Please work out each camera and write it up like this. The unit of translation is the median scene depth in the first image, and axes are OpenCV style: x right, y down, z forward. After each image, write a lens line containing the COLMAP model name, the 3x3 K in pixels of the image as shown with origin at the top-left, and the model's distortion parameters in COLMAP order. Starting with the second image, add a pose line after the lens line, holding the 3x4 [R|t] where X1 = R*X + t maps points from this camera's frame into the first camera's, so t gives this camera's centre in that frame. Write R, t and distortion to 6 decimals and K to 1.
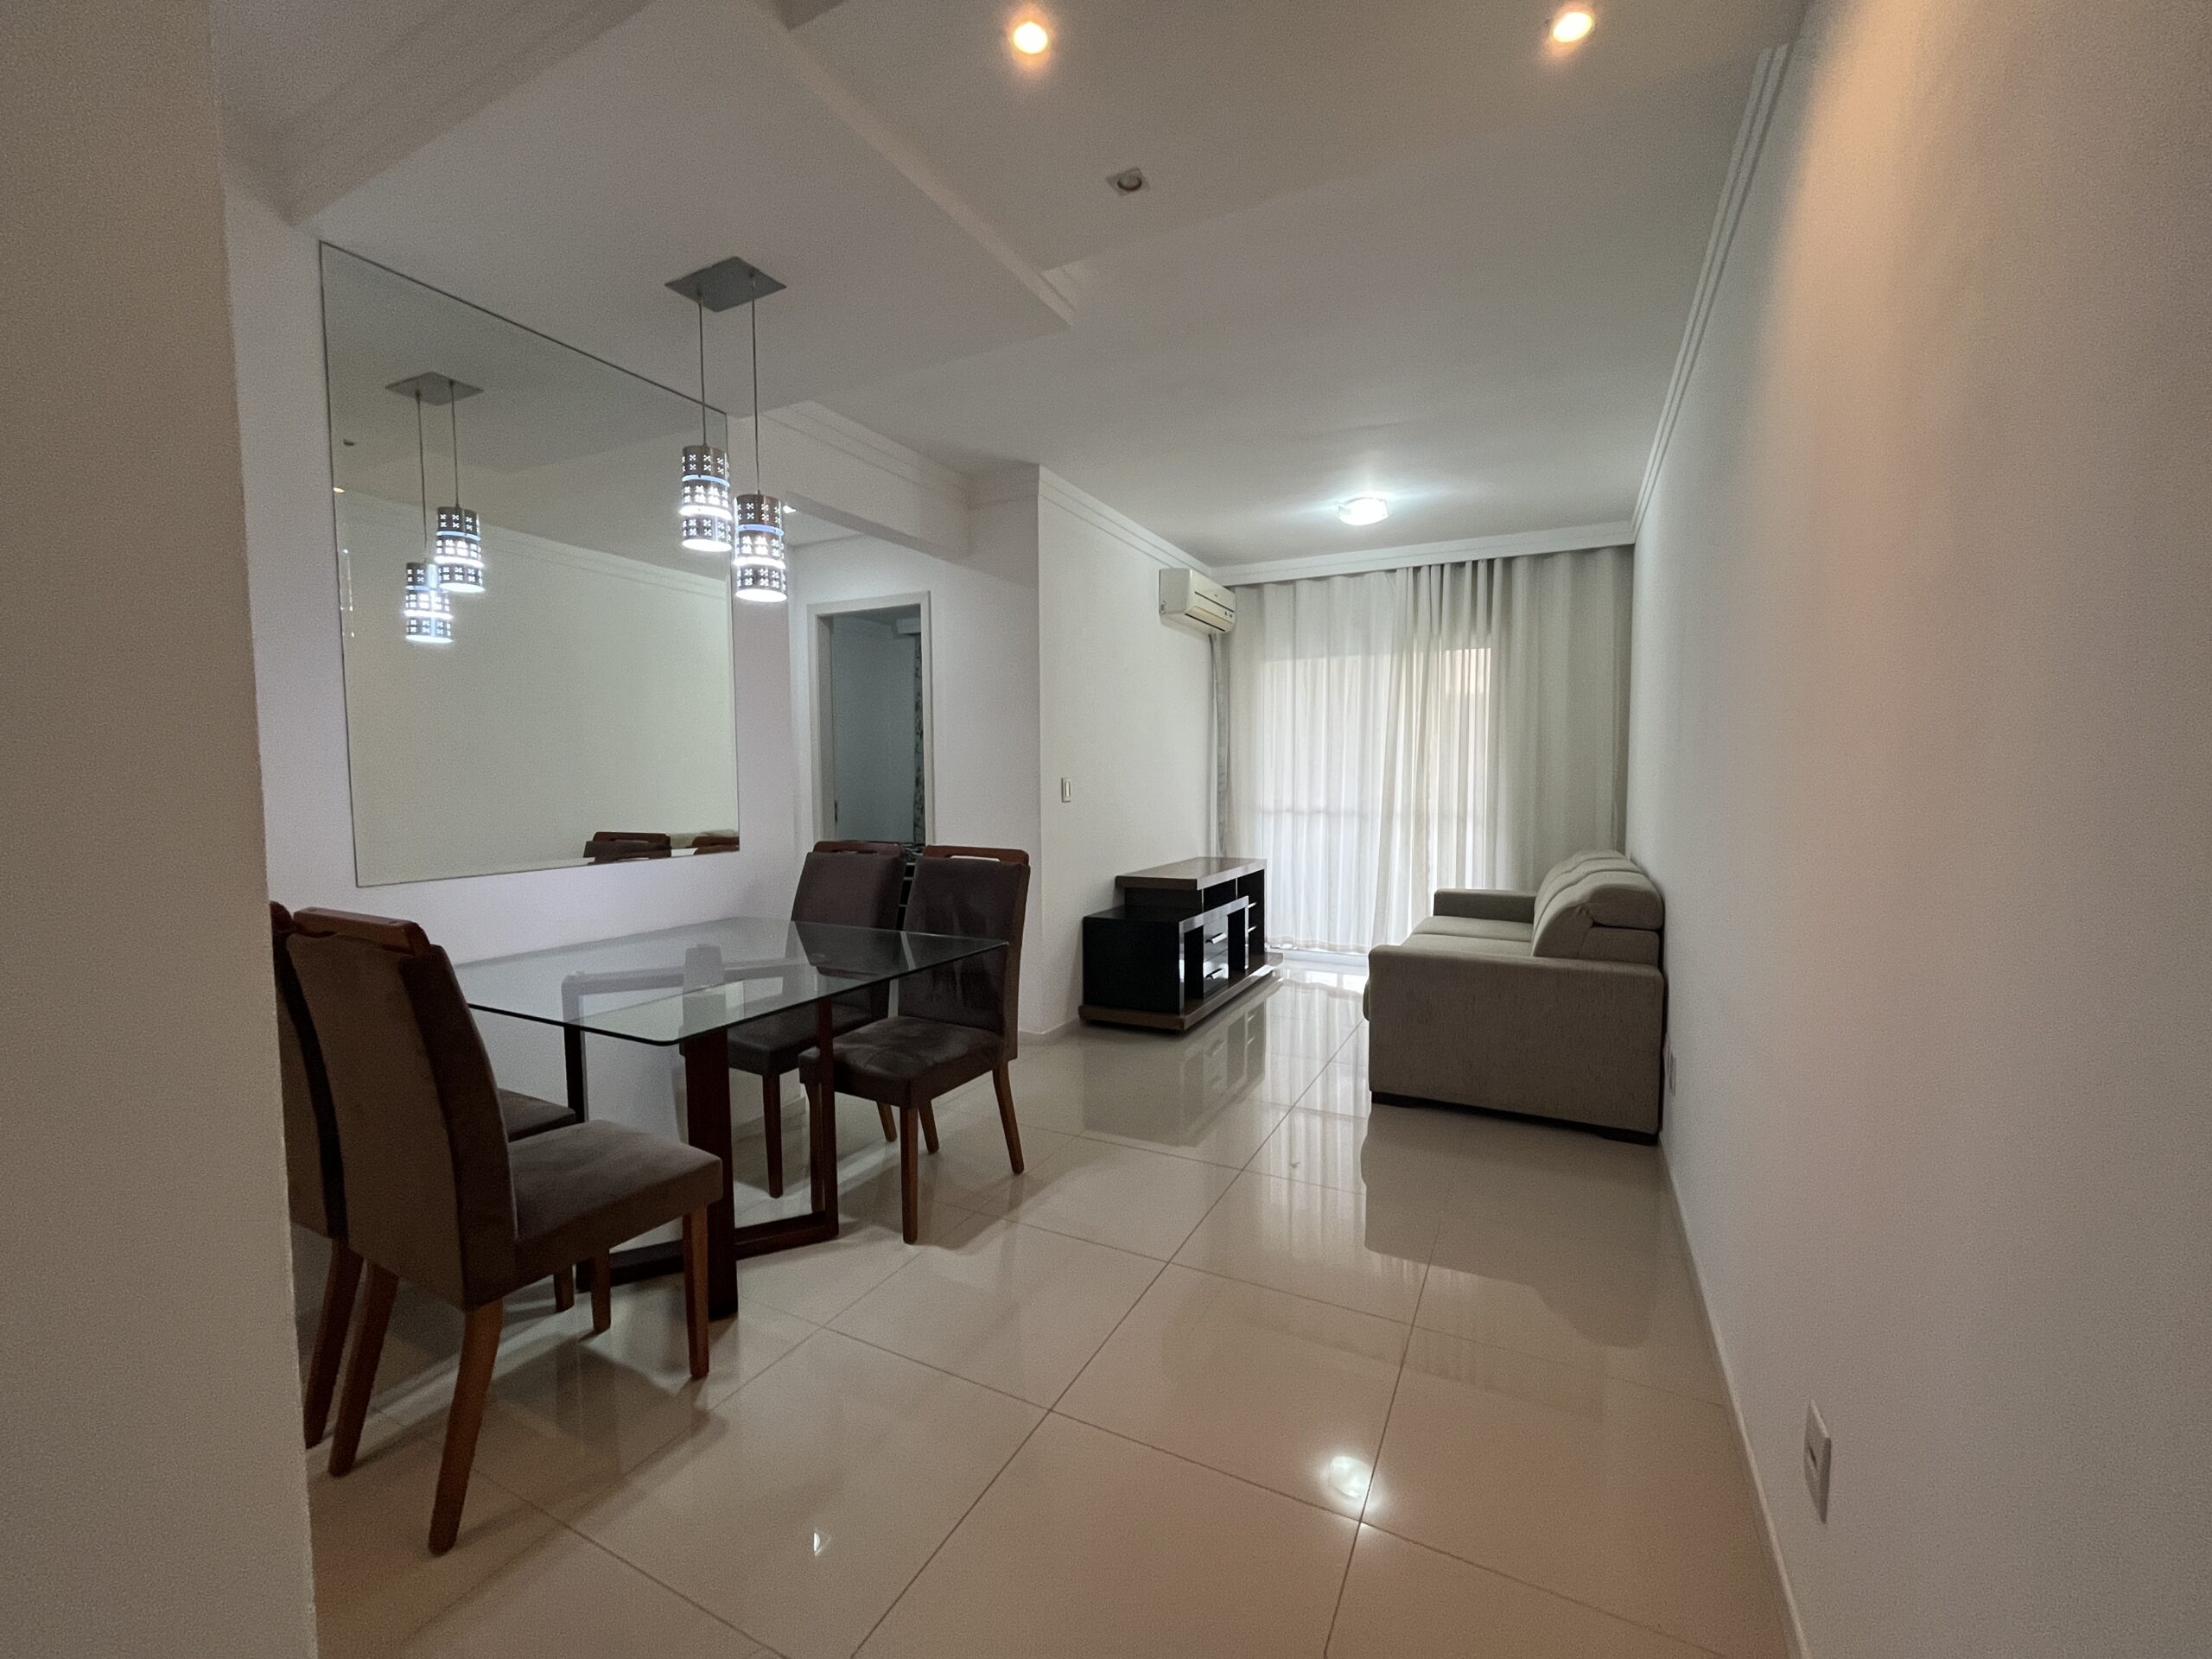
lens RADIAL K [[905.0, 0, 1106.0], [0, 905.0, 829.5], [0, 0, 1]] dist [-0.028482, -0.000015]
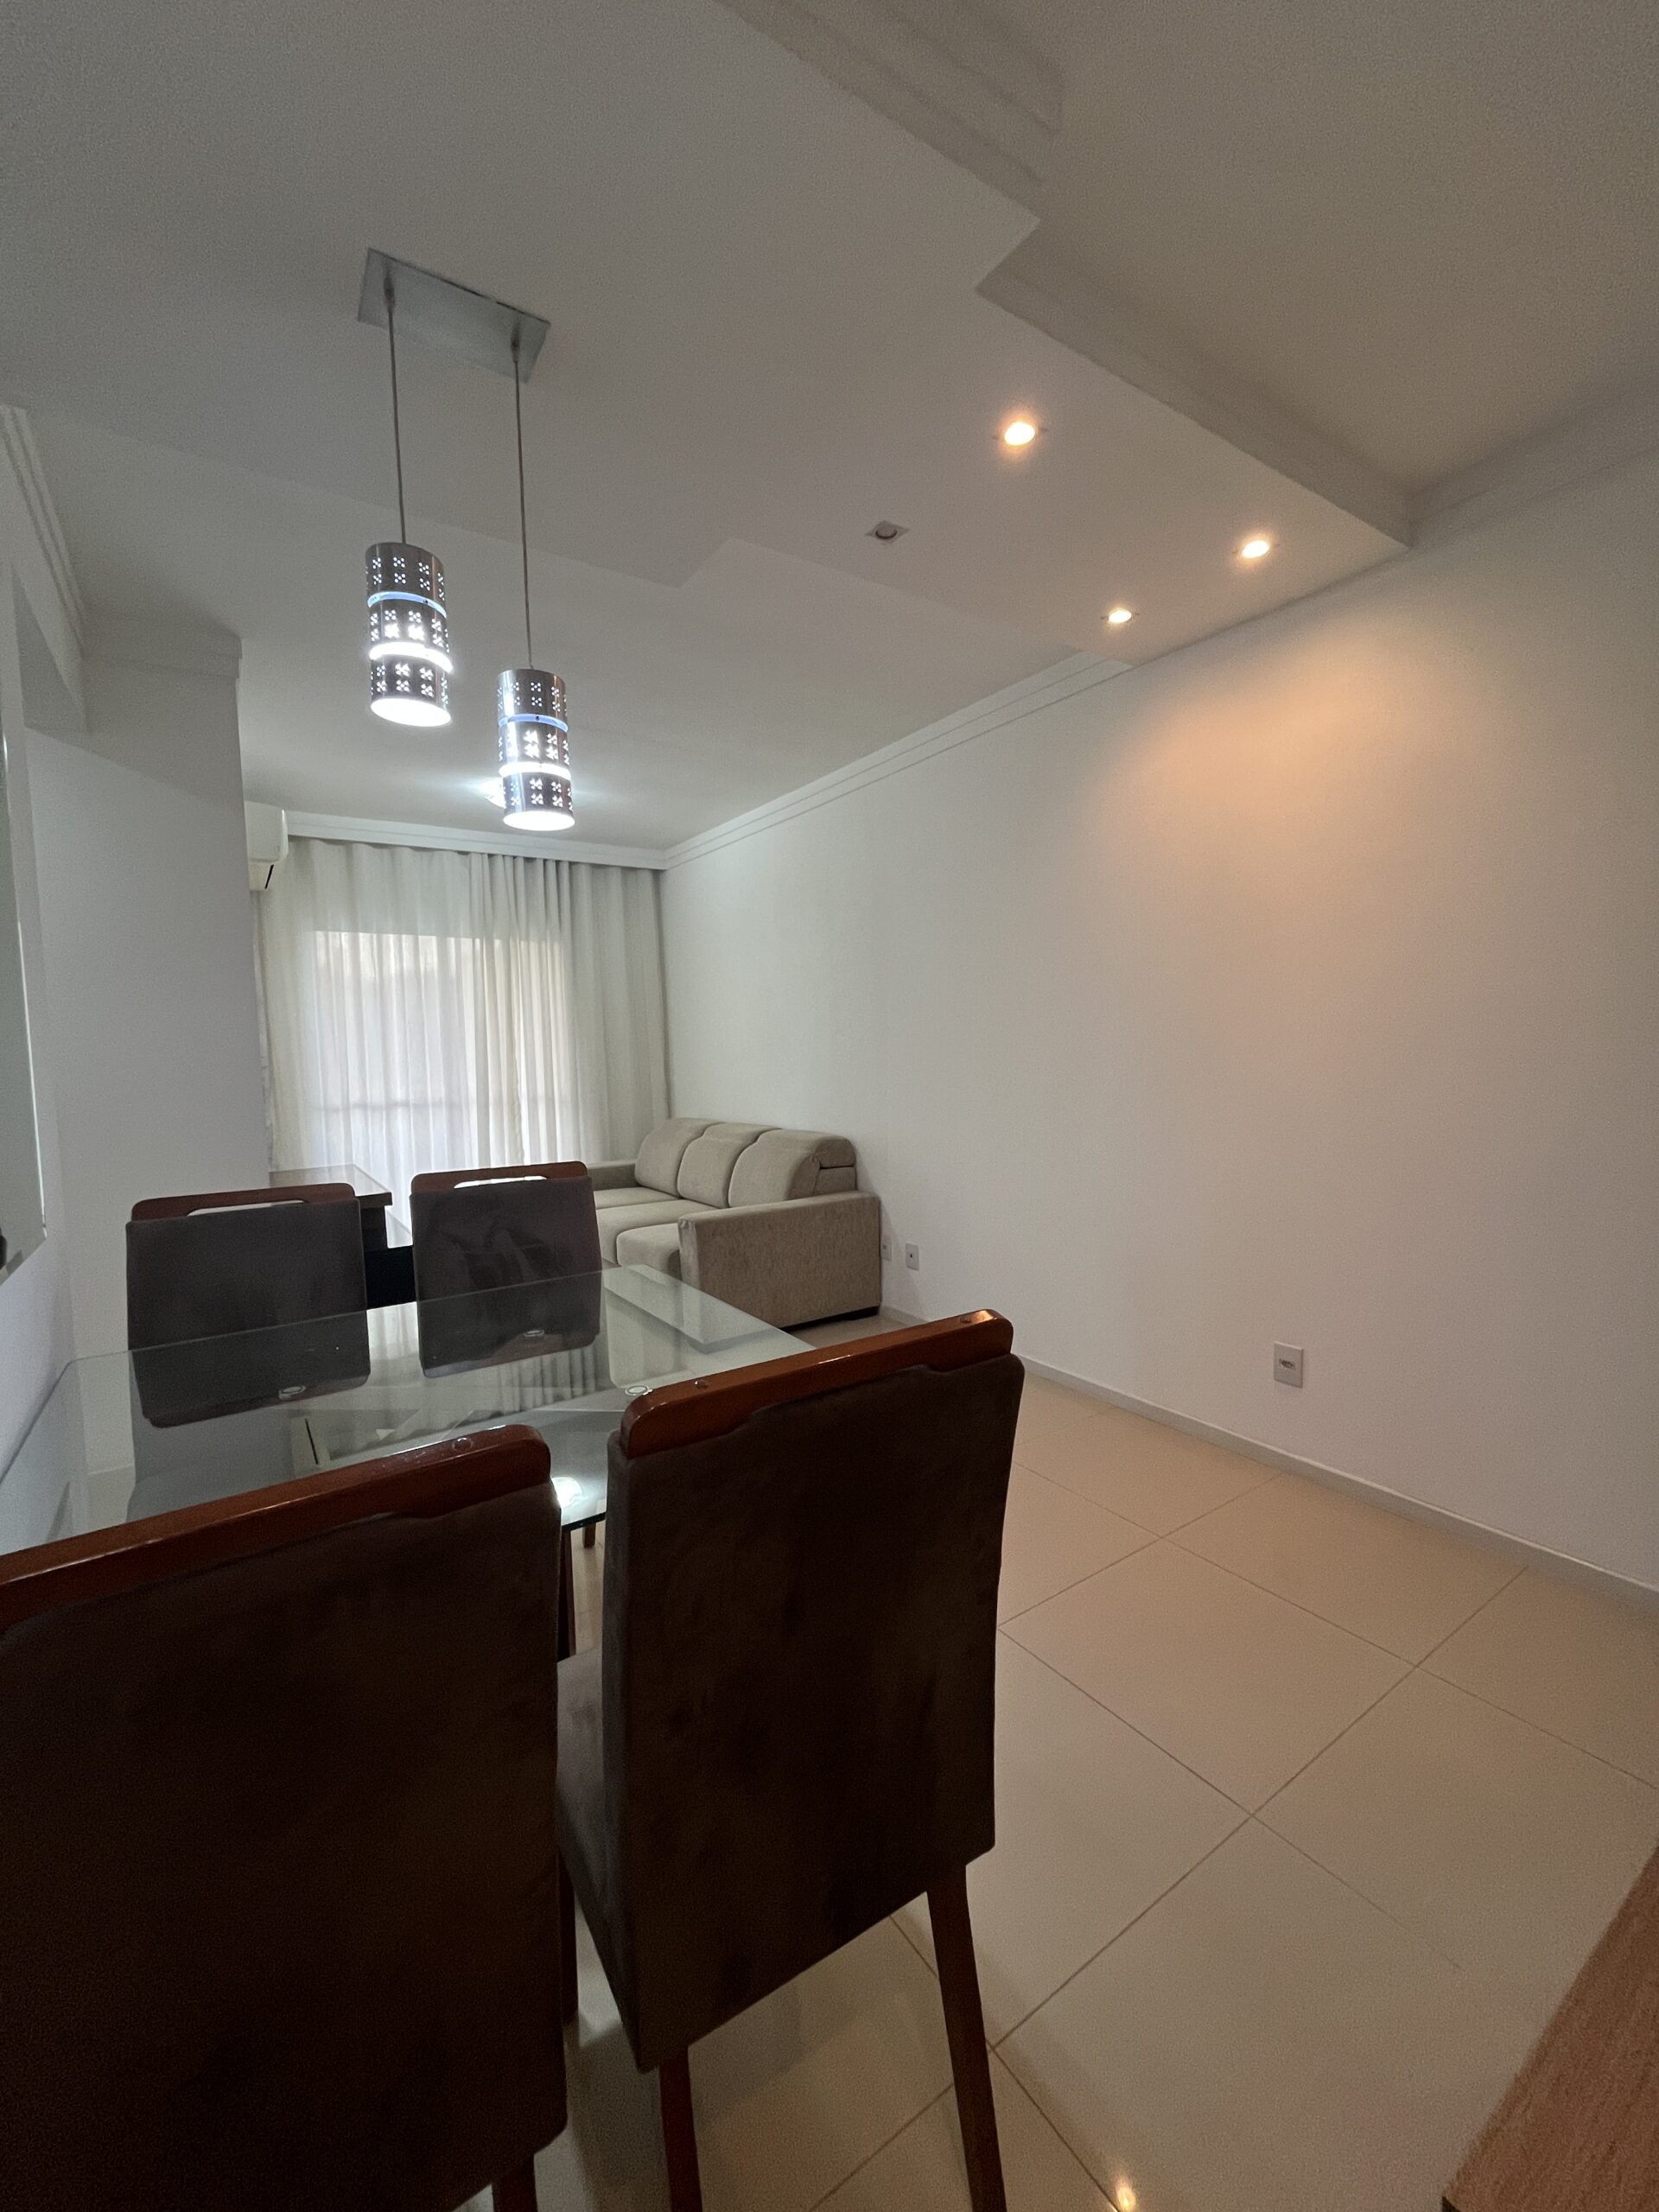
lens RADIAL K [[892.1, 0, 829.5], [0, 892.1, 1106.0], [0, 0, 1]] dist [-0.002164, -0.000219]
pose [[0.473997, -0.070942, 0.877664, -0.371551], [0.073993, 0.996433, 0.040581, -0.024233], [-0.877412, 0.045706, 0.477555, 0.207977]]
